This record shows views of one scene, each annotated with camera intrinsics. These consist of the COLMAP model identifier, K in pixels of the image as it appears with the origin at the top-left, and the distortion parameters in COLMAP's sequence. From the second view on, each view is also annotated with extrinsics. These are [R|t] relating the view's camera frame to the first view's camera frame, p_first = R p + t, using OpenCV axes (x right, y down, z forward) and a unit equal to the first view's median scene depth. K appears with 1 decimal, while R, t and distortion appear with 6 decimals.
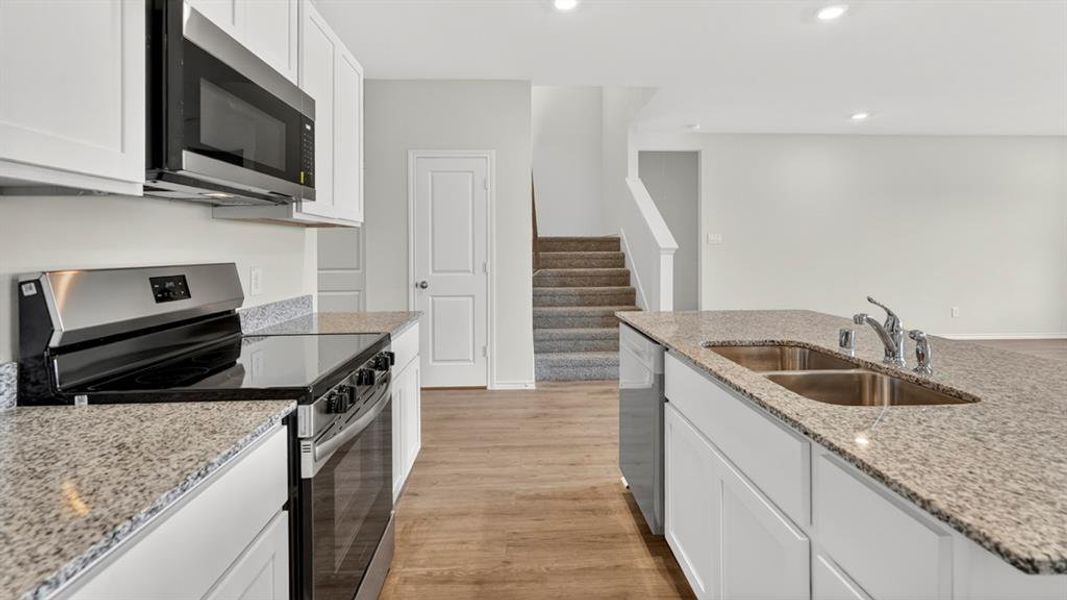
lens RADIAL K [[478.3, 0, 533.5], [0, 478.3, 246.7], [0, 0, 1]] dist [-0.006940, 0.005520]
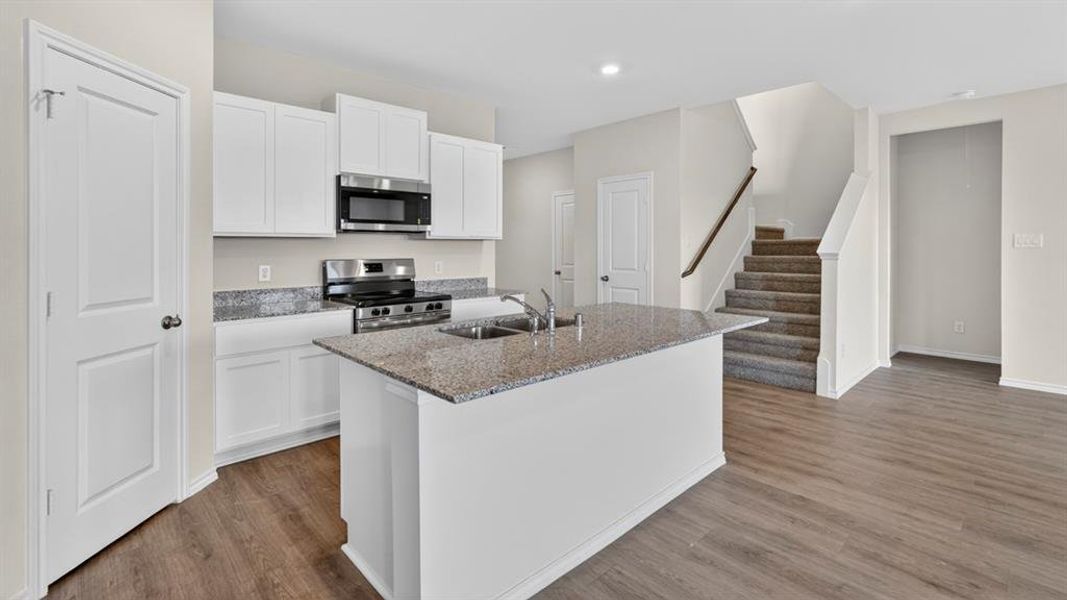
lens RADIAL K [[478.3, 0, 531.0], [0, 478.3, 248.1], [0, 0, 1]] dist [-0.006940, 0.005520]
pose [[0.648883, 0.008274, -0.760843, 1.327492], [-0.001199, 0.999951, 0.009852, -0.036402], [0.760887, -0.005480, 0.648861, -0.047616]]
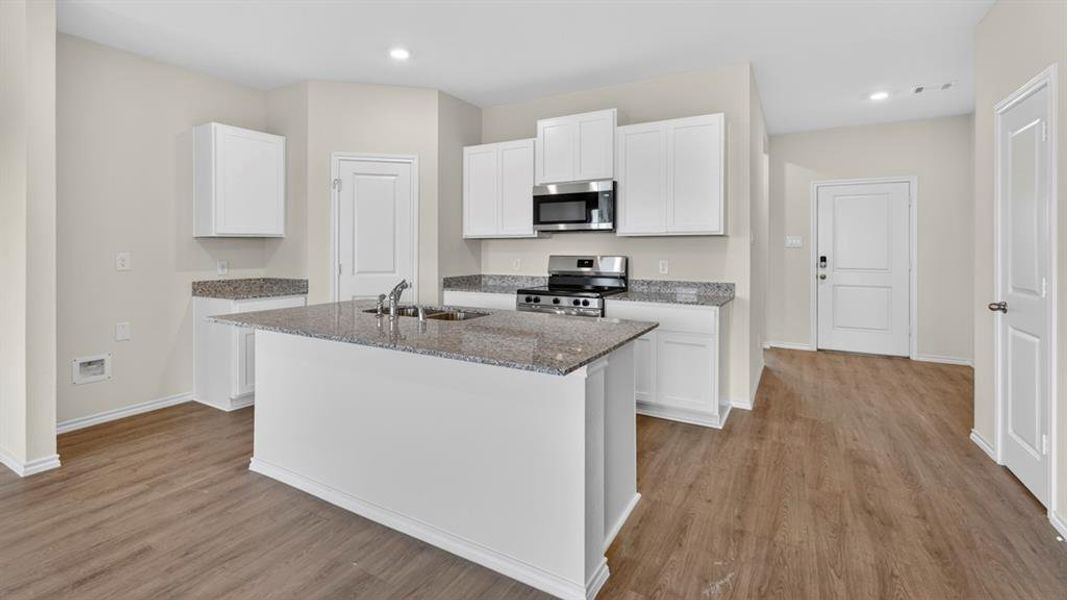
lens RADIAL K [[478.3, 0, 525.6], [0, 478.3, 245.6], [0, 0, 1]] dist [-0.006940, 0.005520]
pose [[-0.544737, 0.002984, -0.838602, 1.383106], [0.006709, 0.999977, -0.000800, -0.018171], [0.838580, -0.006062, -0.544744, 1.656888]]
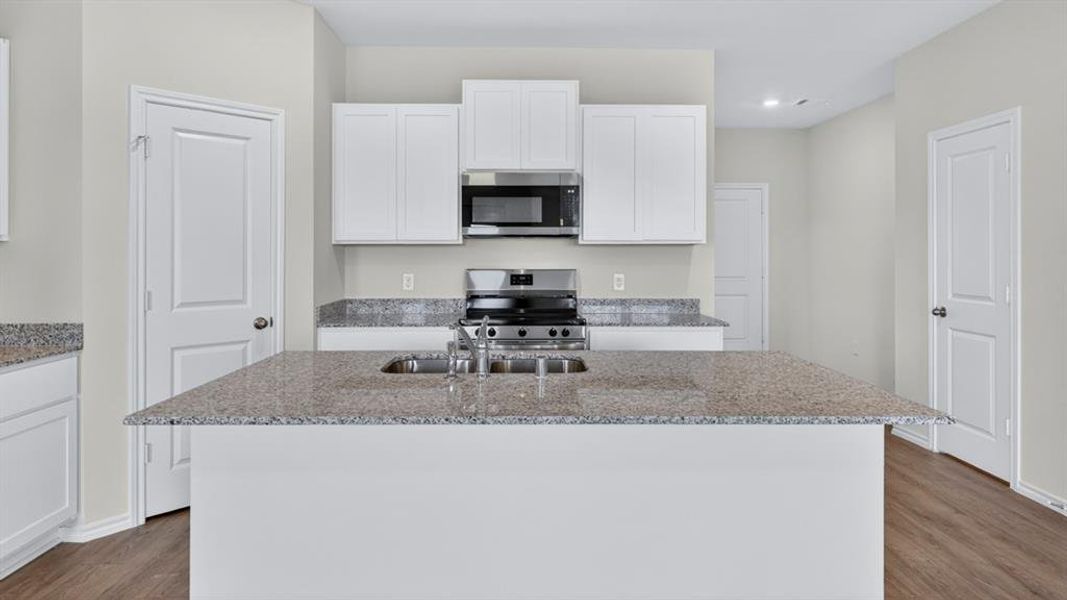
lens RADIAL K [[633.2, 0, 522.8], [0, 633.2, 248.5], [0, 0, 1]] dist [0.001260, -0.001498]
pose [[-0.029208, 0.002949, -0.999569, 1.564262], [0.003606, 0.999989, 0.002845, -0.048029], [0.999567, -0.003521, -0.029218, 0.785597]]
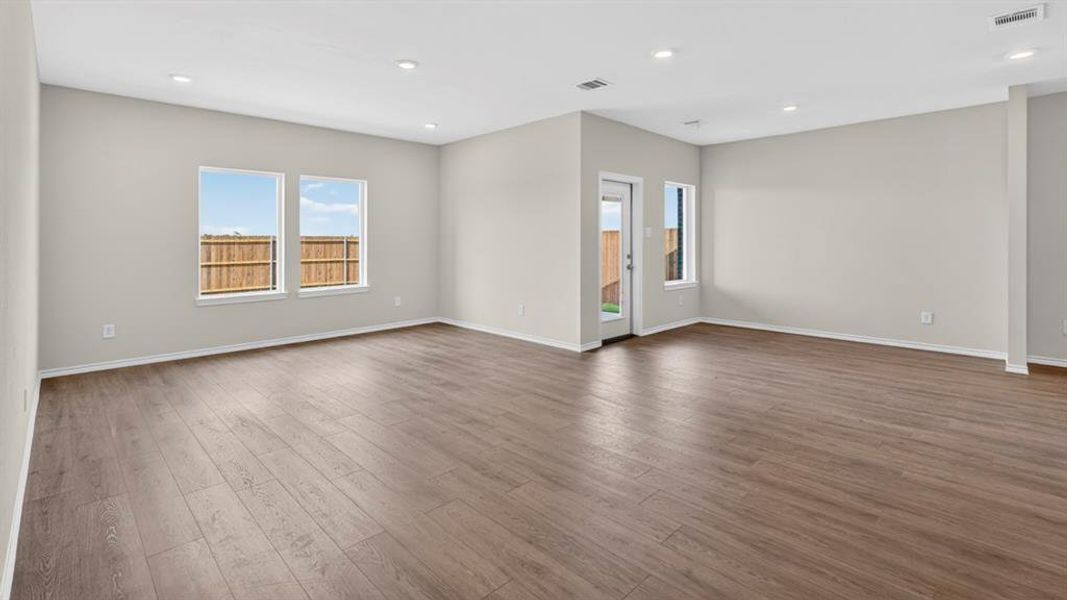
lens RADIAL K [[478.3, 0, 543.3], [0, 478.3, 238.5], [0, 0, 1]] dist [-0.006940, 0.005520]
pose [[-0.668615, 0.009029, 0.743554, 0.830594], [0.005785, 0.999959, -0.006940, -0.009298], [-0.743586, -0.000338, -0.668640, 2.956358]]
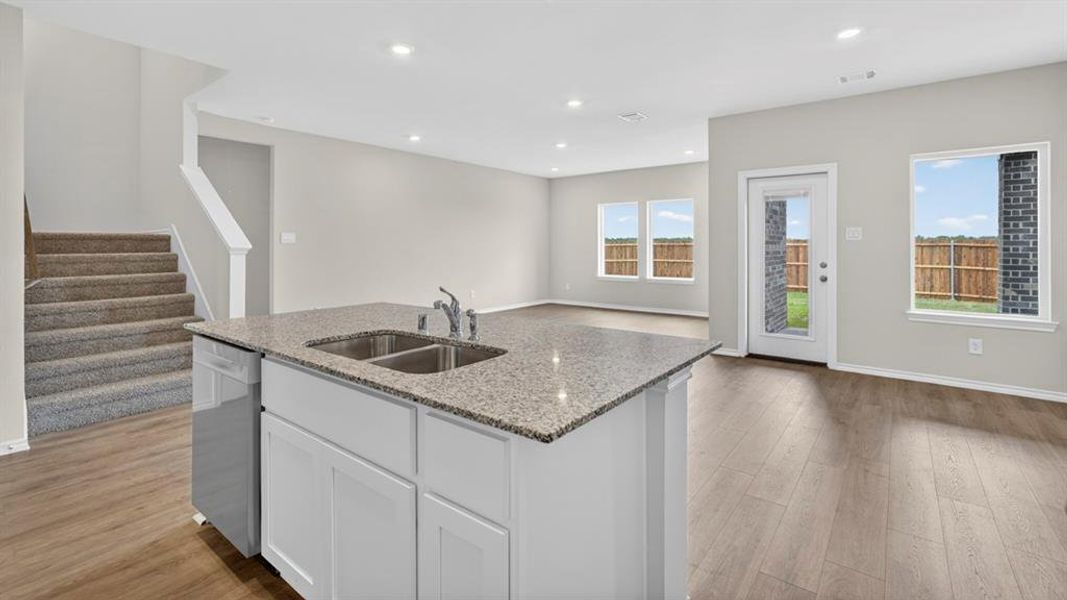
lens RADIAL K [[478.3, 0, 522.1], [0, 478.3, 246.8], [0, 0, 1]] dist [-0.006940, 0.005520]
pose [[0.663833, 0.000629, 0.747880, -0.089879], [-0.002091, 0.999997, 0.001015, -0.004485], [-0.747878, -0.002237, 0.663833, -0.015500]]
